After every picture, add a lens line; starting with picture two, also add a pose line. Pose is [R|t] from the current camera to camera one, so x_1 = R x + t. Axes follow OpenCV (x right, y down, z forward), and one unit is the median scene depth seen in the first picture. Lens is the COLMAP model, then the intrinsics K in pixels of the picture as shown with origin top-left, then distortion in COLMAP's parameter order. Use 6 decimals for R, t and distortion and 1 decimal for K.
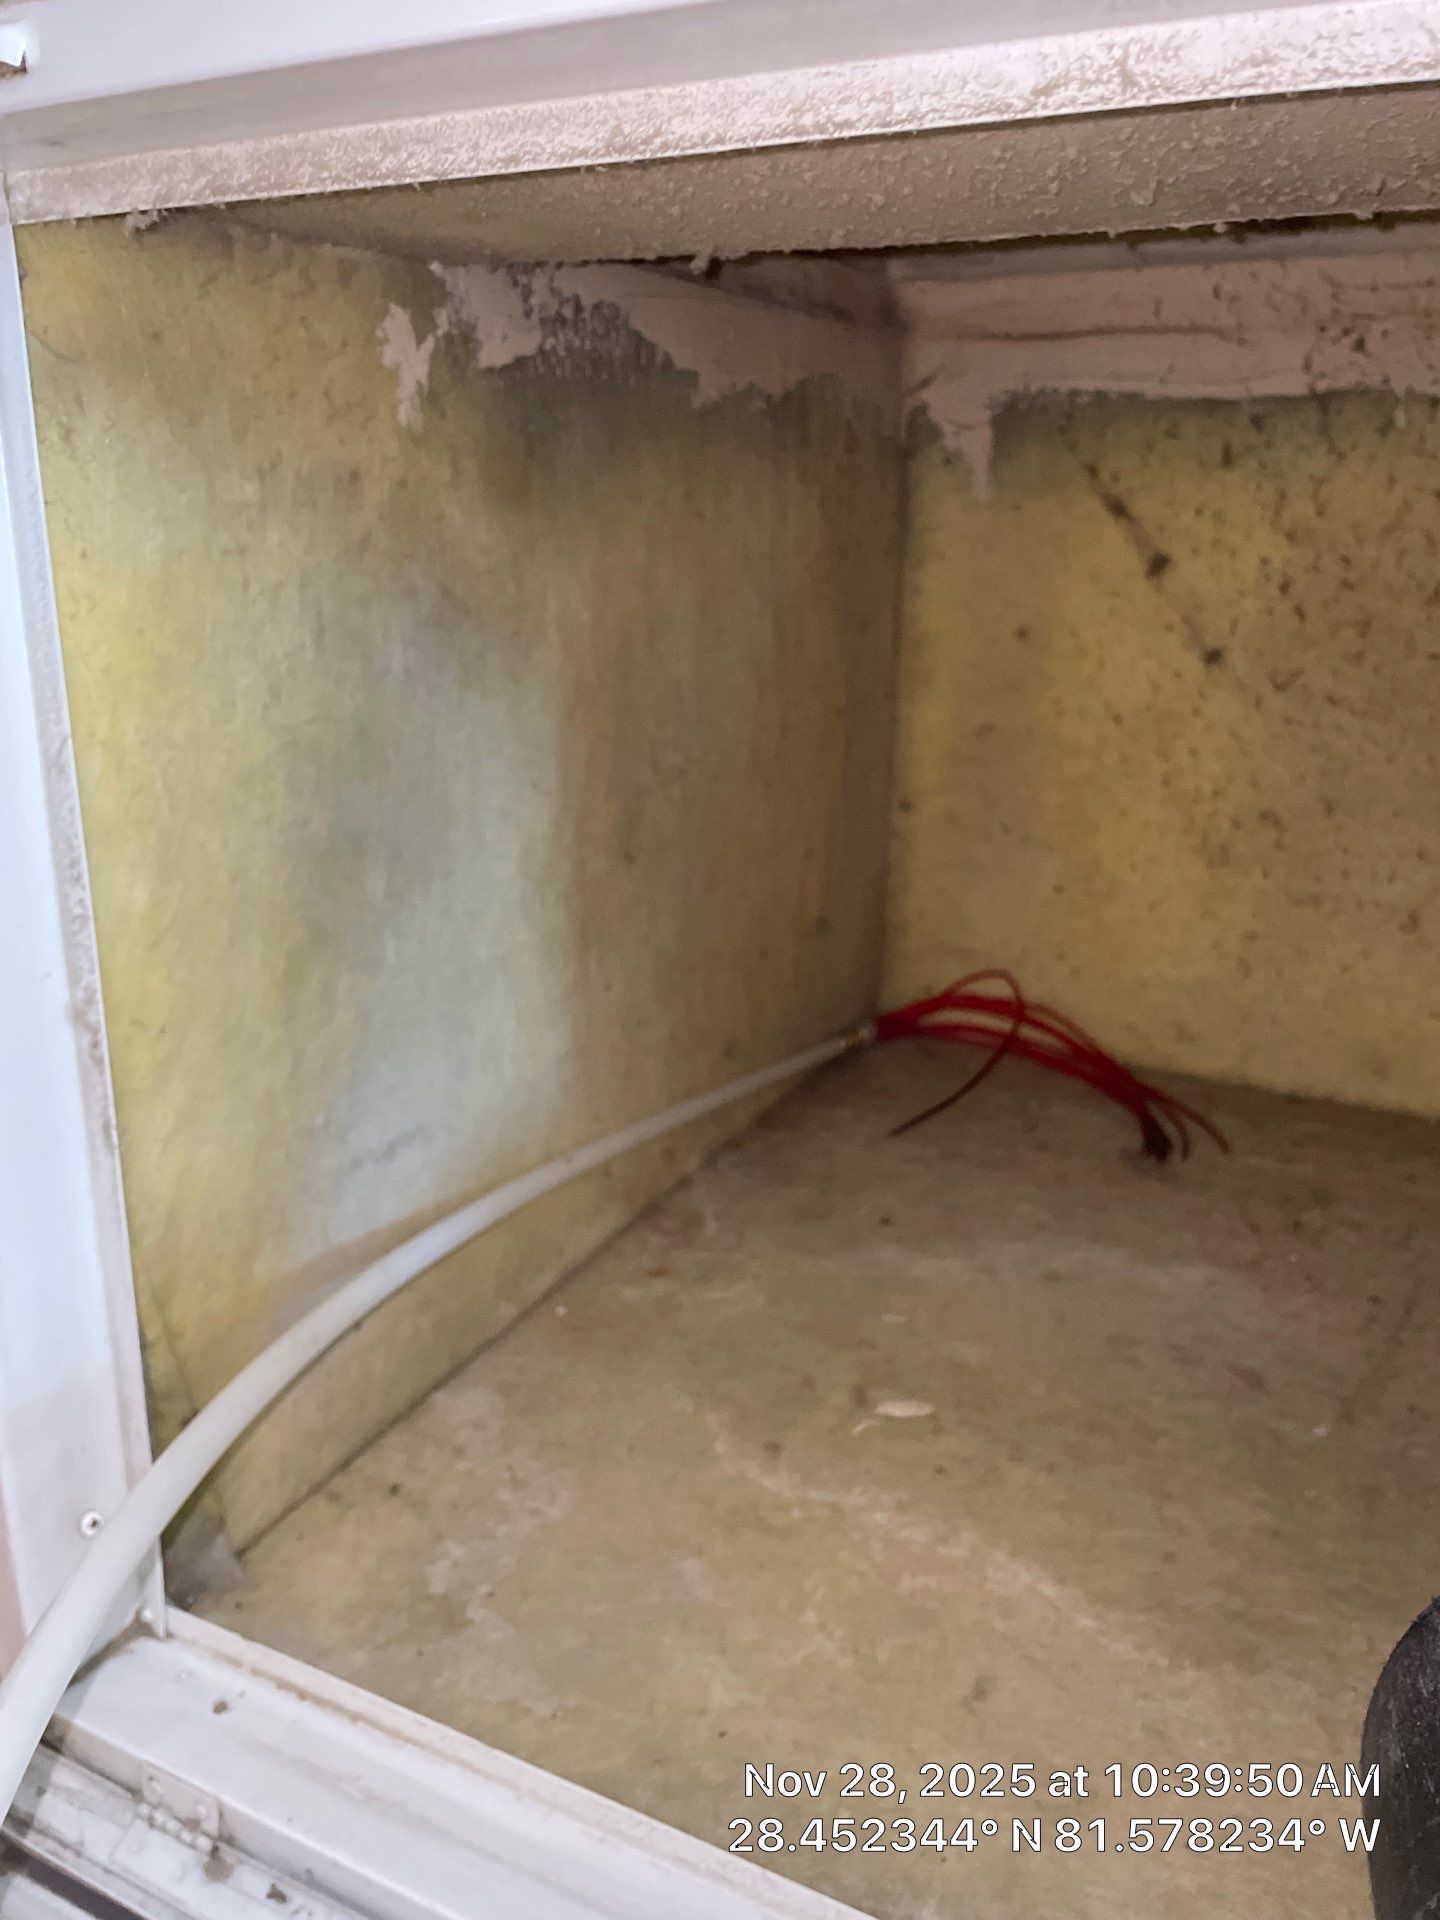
lens RADIAL K [[1470.5, 0, 711.7], [0, 1470.5, 972.3], [0, 0, 1]] dist [0.062704, -0.102626]
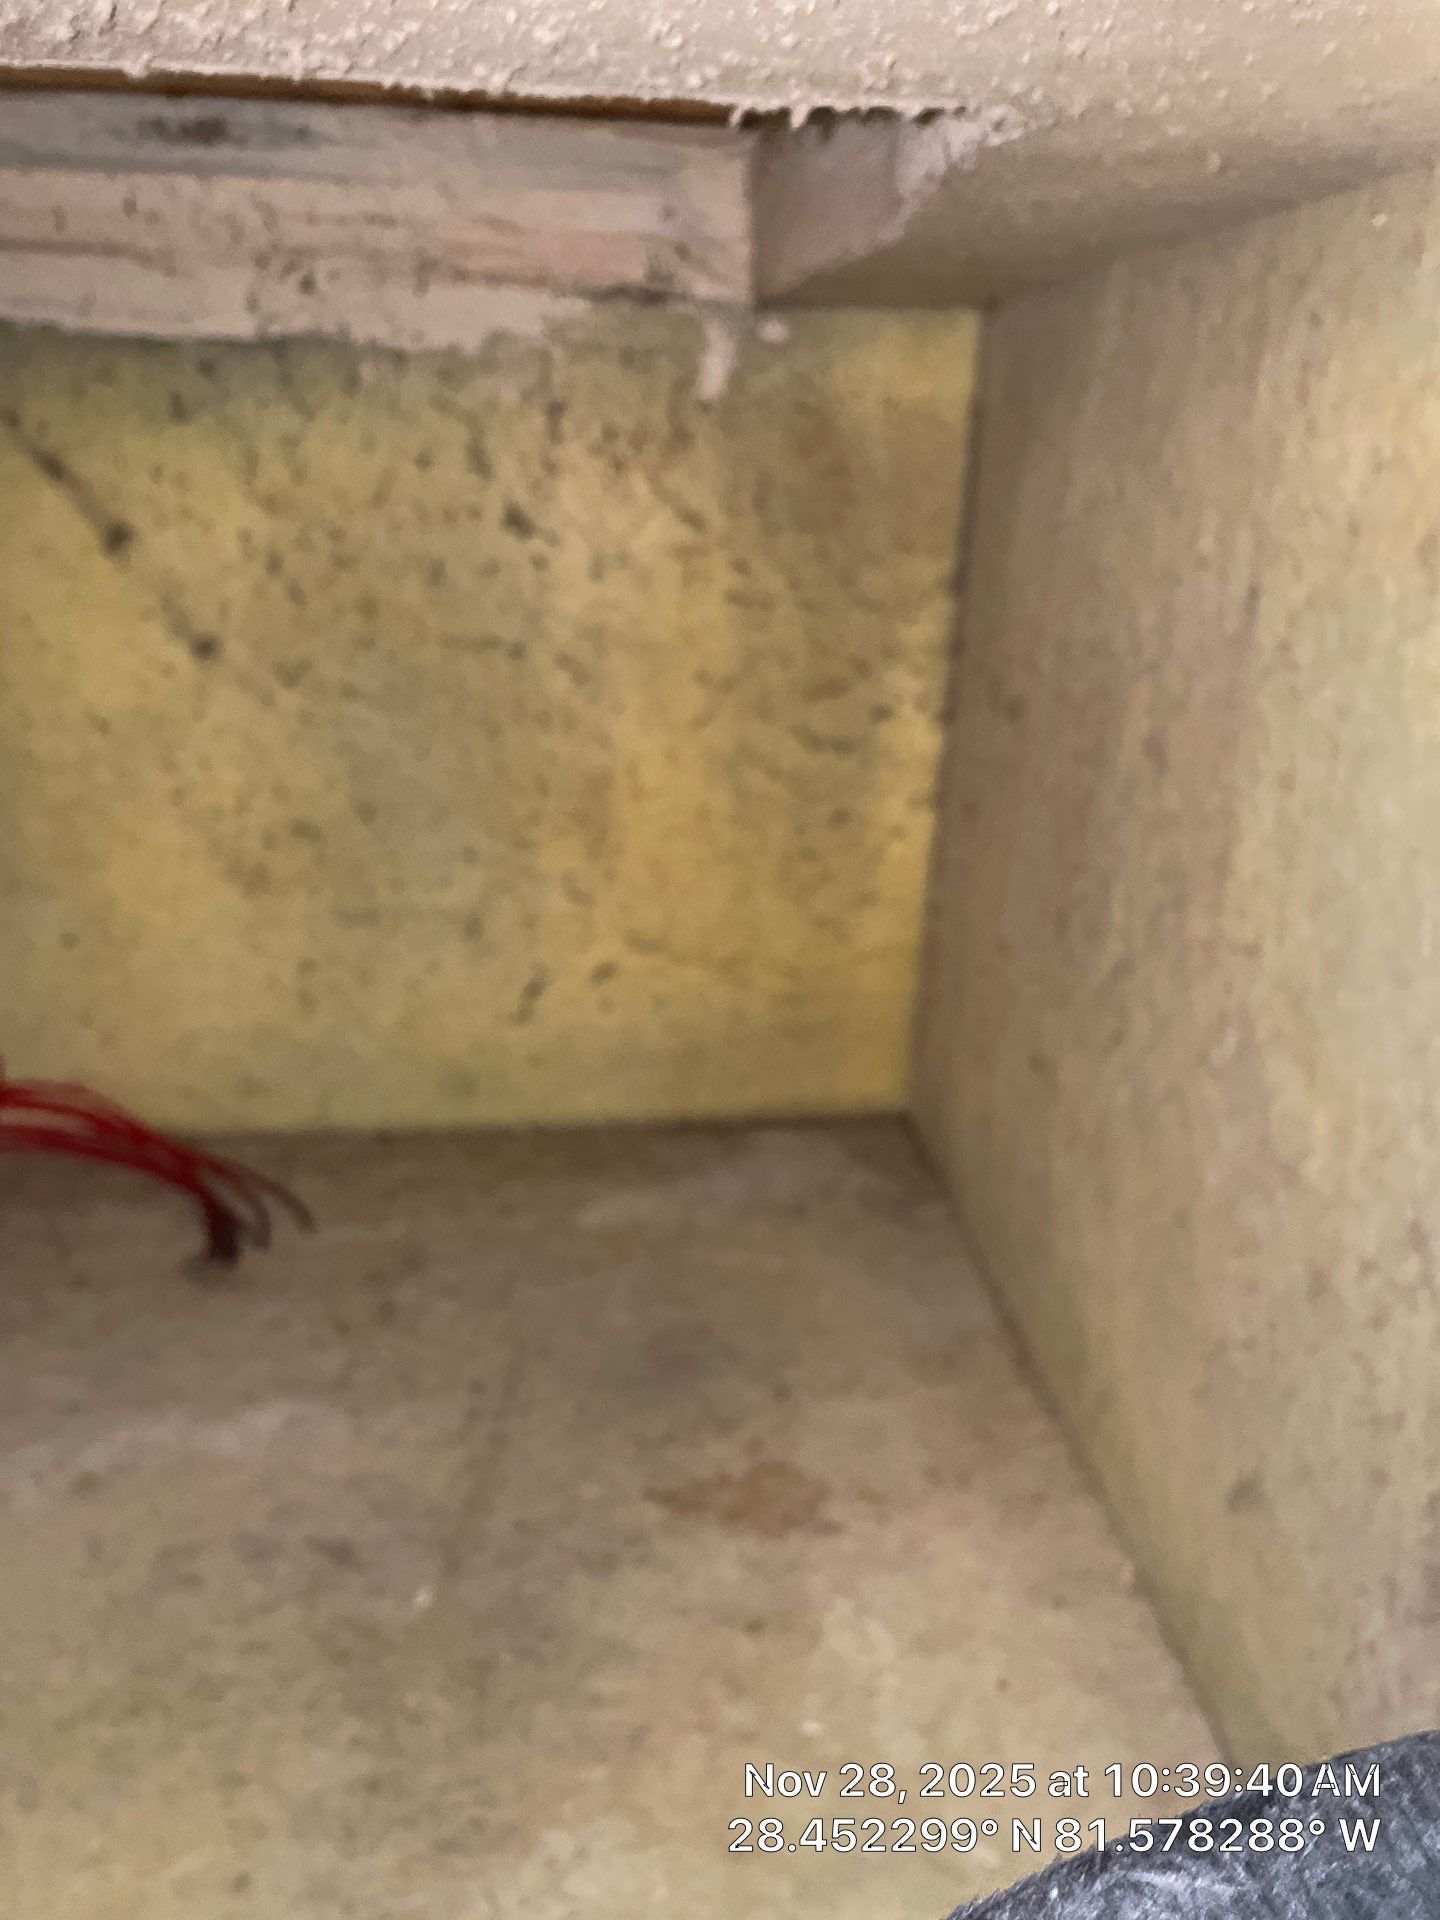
lens RADIAL K [[1482.8, 0, 723.1], [0, 1482.8, 945.7], [0, 0, 1]] dist [0.068306, -0.109498]
pose [[0.837877, -0.149982, 0.524850, 0.117505], [0.142625, 0.988263, 0.054720, -0.052020], [-0.526897, 0.029008, 0.849434, 0.133739]]
